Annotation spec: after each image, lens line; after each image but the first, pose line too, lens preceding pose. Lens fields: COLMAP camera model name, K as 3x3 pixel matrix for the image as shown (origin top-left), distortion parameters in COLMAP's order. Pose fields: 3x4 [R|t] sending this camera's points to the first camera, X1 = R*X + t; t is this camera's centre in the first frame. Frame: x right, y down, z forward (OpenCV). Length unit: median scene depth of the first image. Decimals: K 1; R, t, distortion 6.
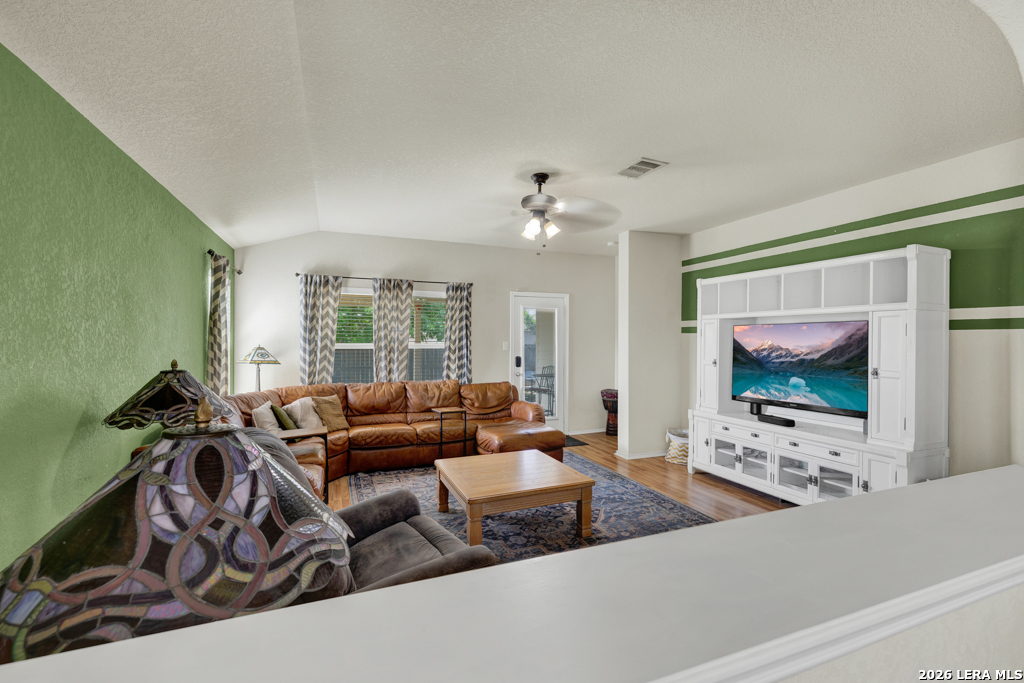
lens RADIAL K [[438.9, 0, 508.3], [0, 438.9, 341.7], [0, 0, 1]] dist [-0.002137, -0.000208]
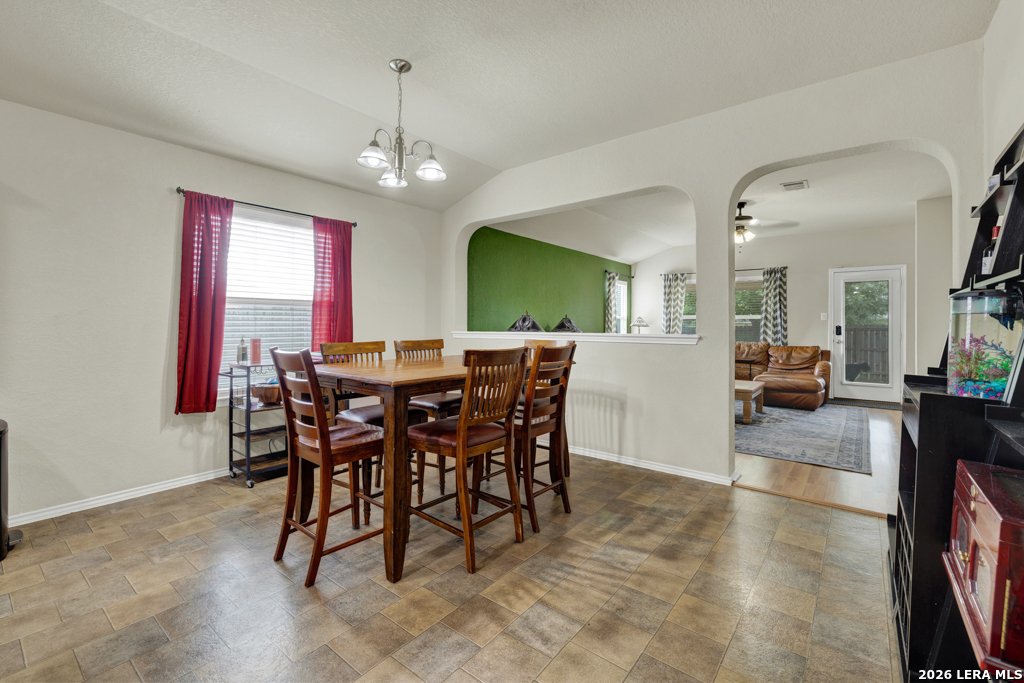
lens RADIAL K [[438.9, 0, 511.1], [0, 438.9, 331.9], [0, 0, 1]] dist [-0.002137, -0.000208]
pose [[0.505051, 0.011908, -0.863007, 0.616213], [-0.009682, 0.999920, 0.008131, 0.052568], [0.863035, 0.004249, 0.505126, -0.319525]]
